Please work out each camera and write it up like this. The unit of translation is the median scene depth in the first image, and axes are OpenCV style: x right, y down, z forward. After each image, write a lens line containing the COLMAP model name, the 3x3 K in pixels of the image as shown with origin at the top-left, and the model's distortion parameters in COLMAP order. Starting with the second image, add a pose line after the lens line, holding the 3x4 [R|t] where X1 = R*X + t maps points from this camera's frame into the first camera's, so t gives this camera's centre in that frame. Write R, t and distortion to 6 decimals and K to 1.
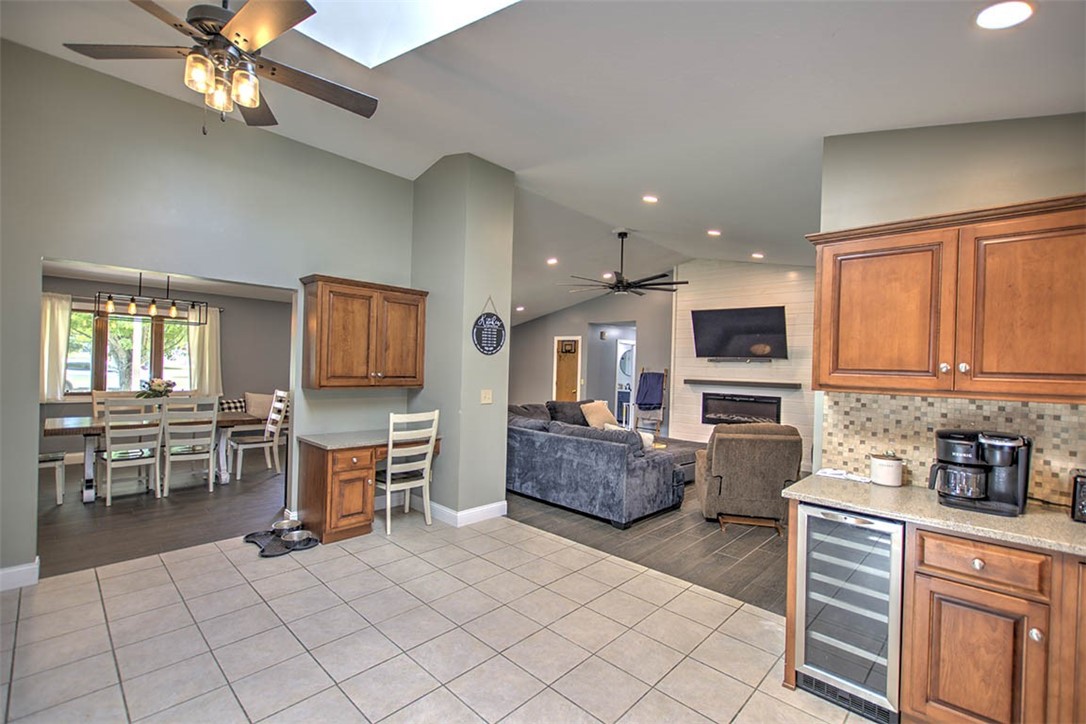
lens RADIAL K [[471.1, 0, 541.1], [0, 471.1, 363.8], [0, 0, 1]] dist [0.001896, 0.000421]
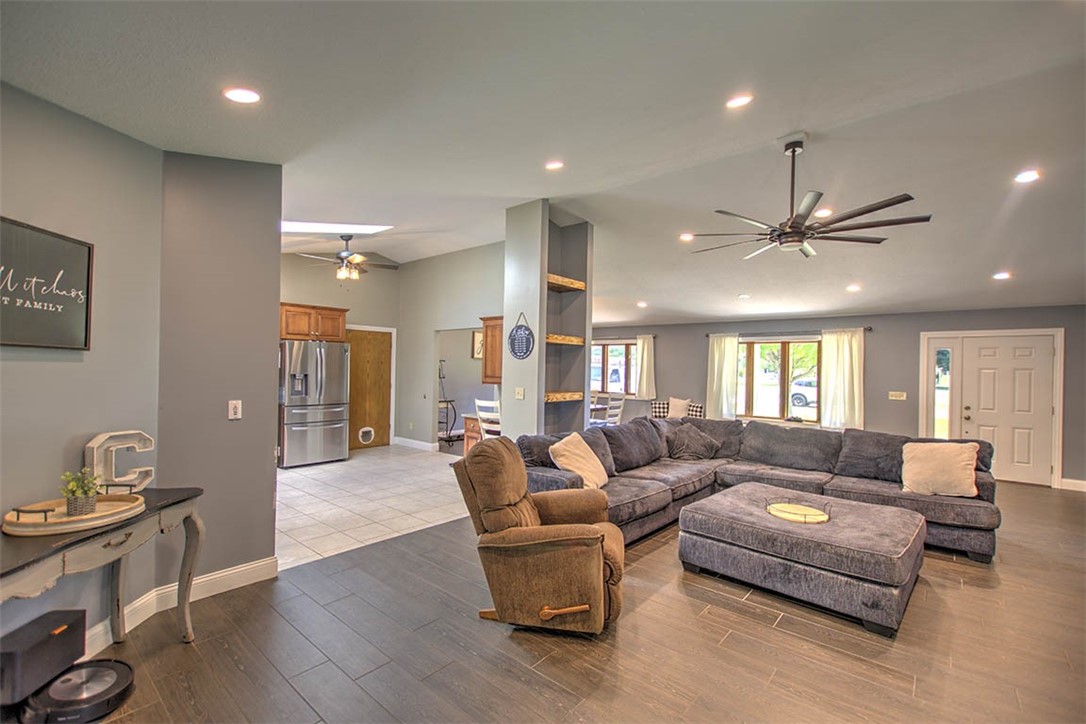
lens RADIAL K [[471.1, 0, 544.7], [0, 471.1, 366.5], [0, 0, 1]] dist [0.001896, 0.000421]
pose [[0.051752, -0.031198, -0.998173, 1.210754], [-0.015172, 0.999372, -0.032022, 0.041748], [0.998545, 0.016801, 0.051246, 1.085635]]
